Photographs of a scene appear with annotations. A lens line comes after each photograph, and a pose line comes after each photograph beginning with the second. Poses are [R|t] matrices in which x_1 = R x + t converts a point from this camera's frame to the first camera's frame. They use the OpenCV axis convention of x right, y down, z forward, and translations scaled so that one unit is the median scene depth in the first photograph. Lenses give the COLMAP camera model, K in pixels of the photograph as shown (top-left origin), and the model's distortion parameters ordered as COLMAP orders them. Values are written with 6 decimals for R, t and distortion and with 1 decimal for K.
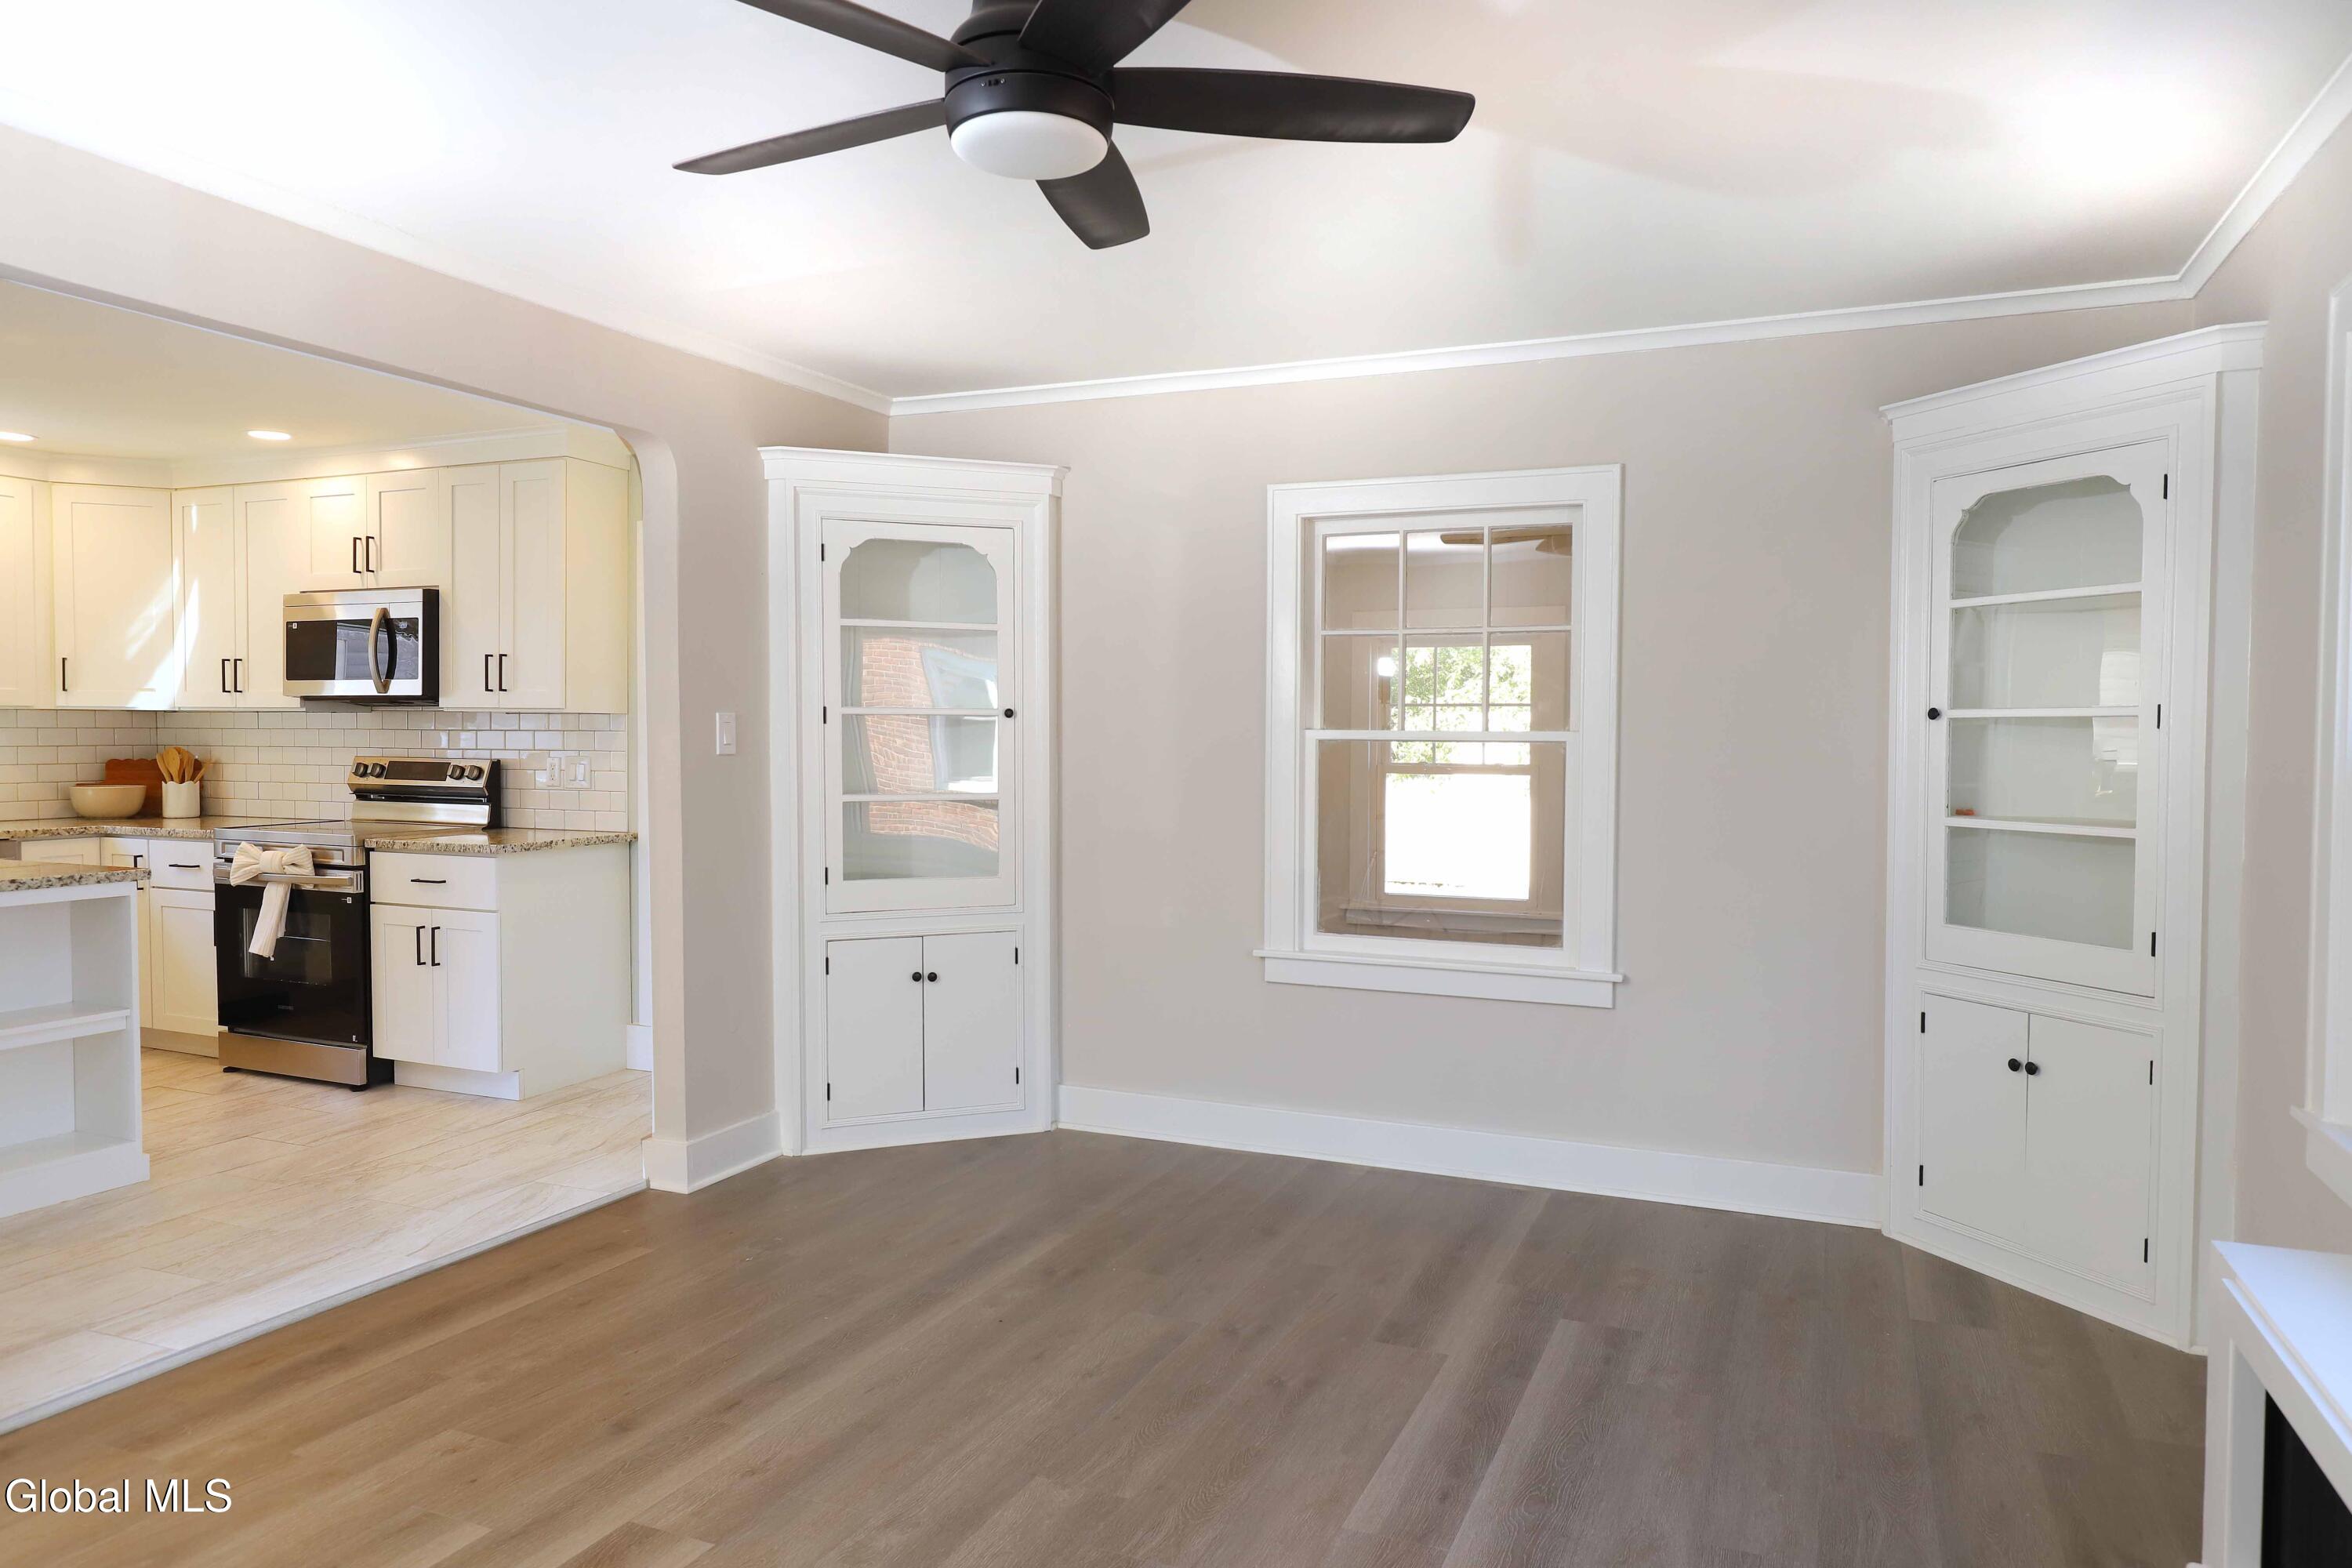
lens RADIAL K [[1505.4, 0, 1176.0], [0, 1505.4, 784.0], [0, 0, 1]] dist [0.000549, 0.003065]
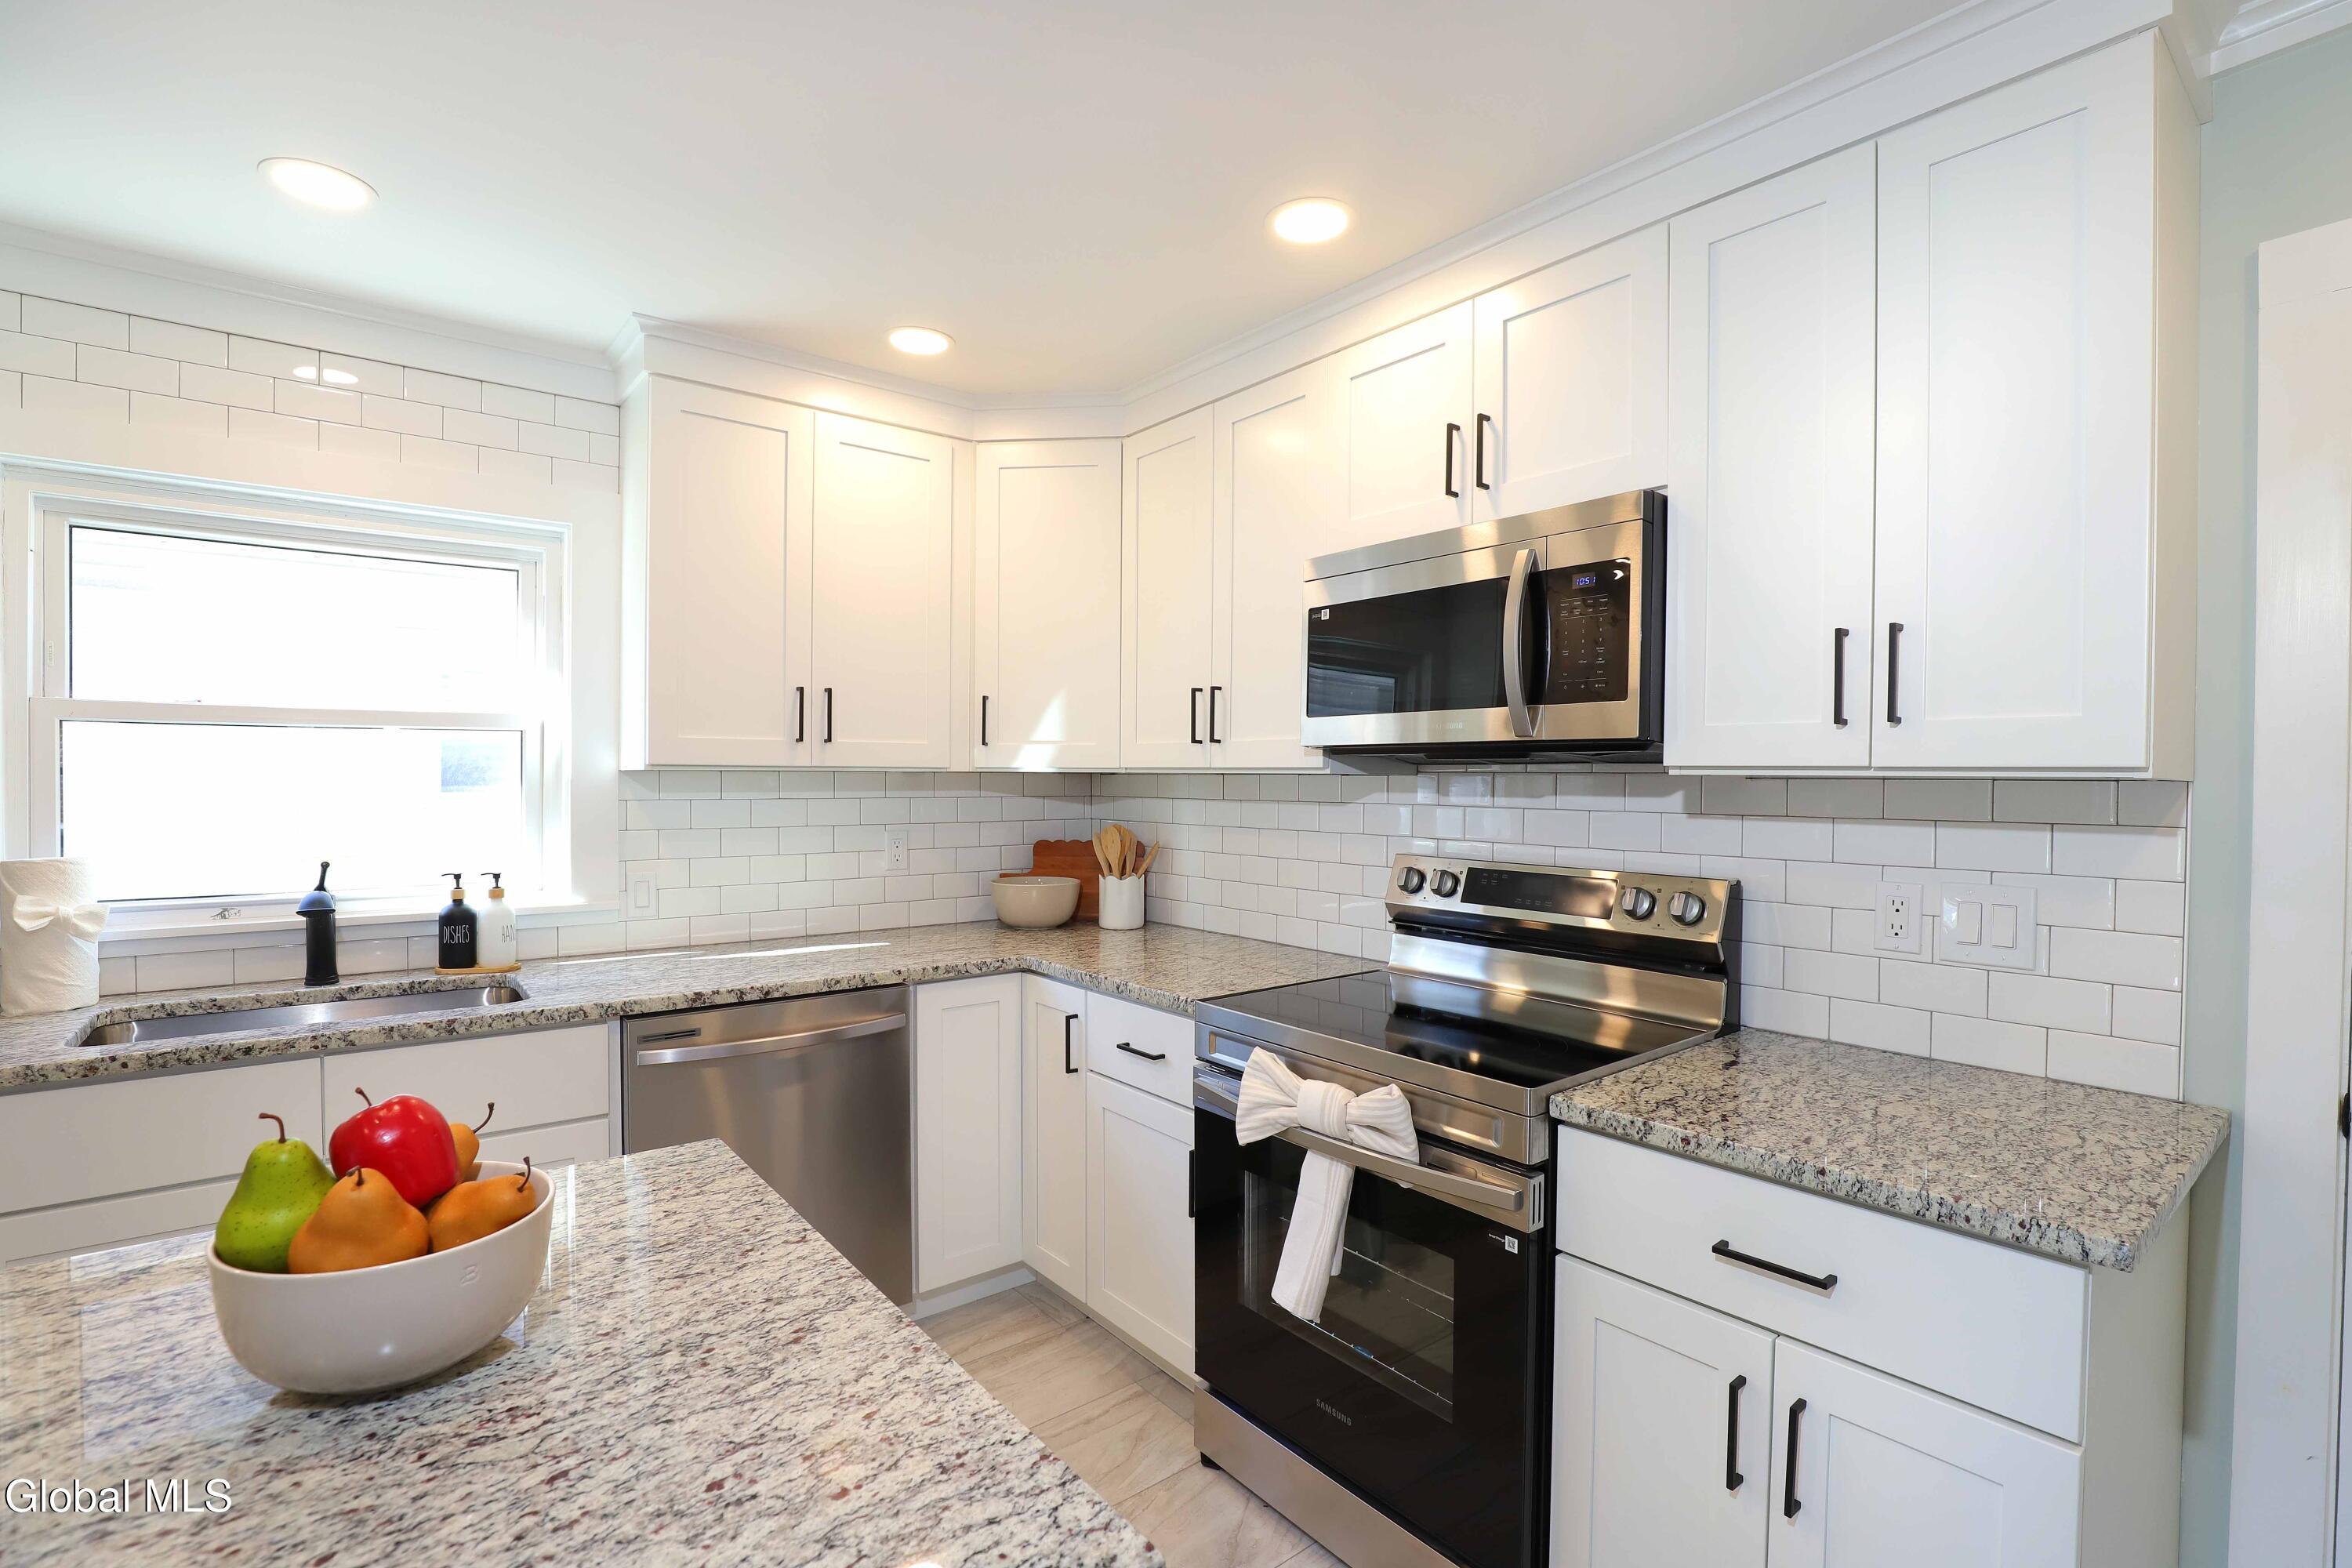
lens RADIAL K [[1076.6, 0, 1188.7], [0, 1076.6, 792.3], [0, 0, 1]] dist [-0.038158, 0.007077]
pose [[0.885460, 0.004829, -0.464690, -0.470501], [-0.015868, 0.999677, -0.019848, -0.035484], [0.464444, 0.024948, 0.885251, 0.670742]]
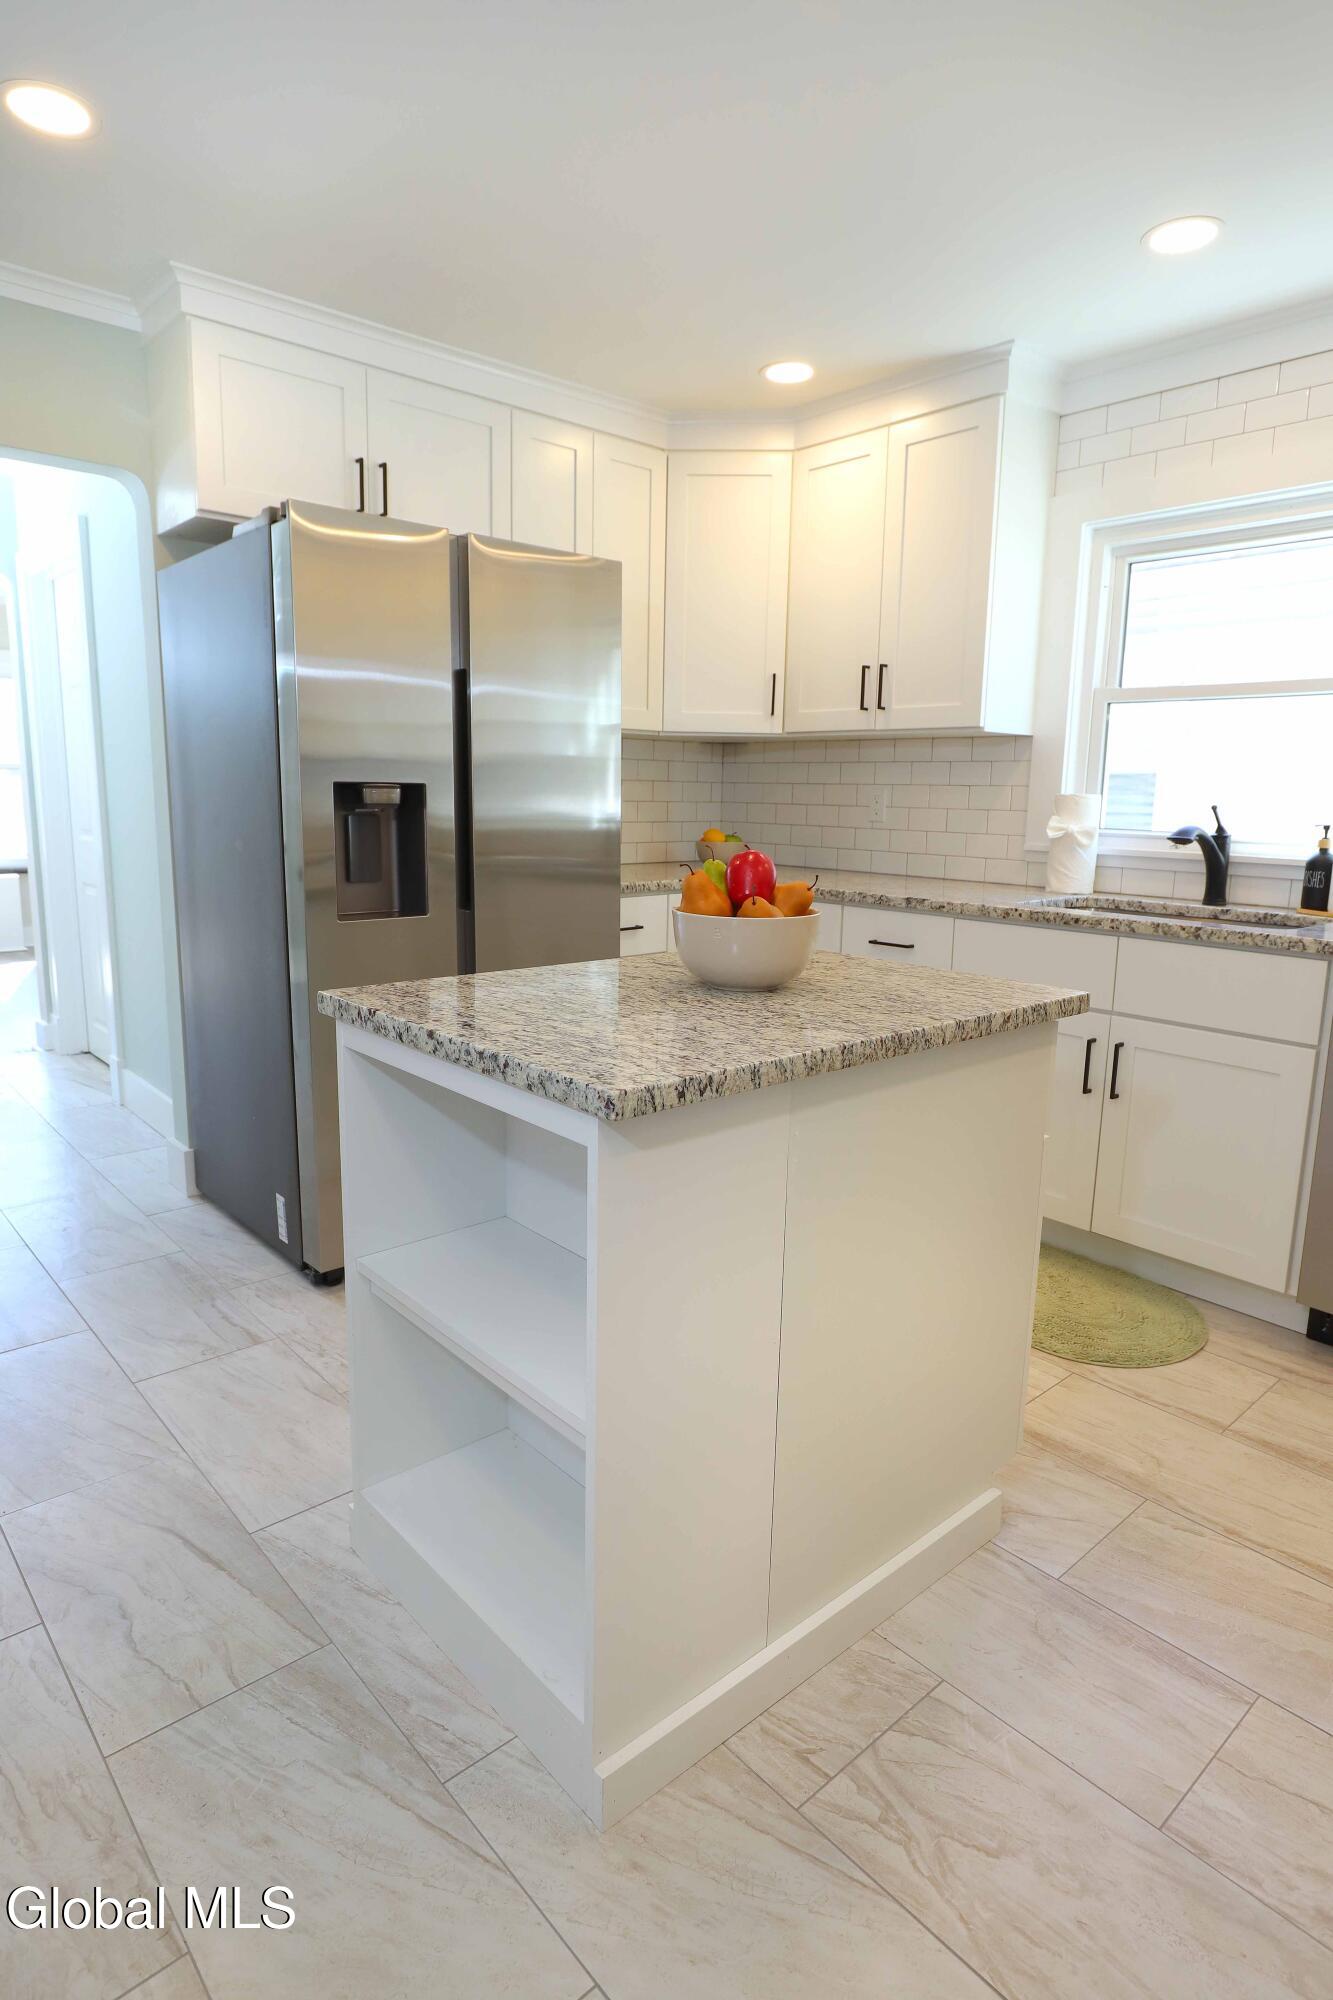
lens RADIAL K [[1112.1, 0, 661.5], [0, 1112.1, 992.9], [0, 0, 1]] dist [-0.018041, 0.001206]
pose [[-0.424605, 0.151862, -0.892552, -0.355343], [-0.050715, 0.980295, 0.190917, -0.011968], [0.903957, 0.126329, -0.408537, 0.856404]]
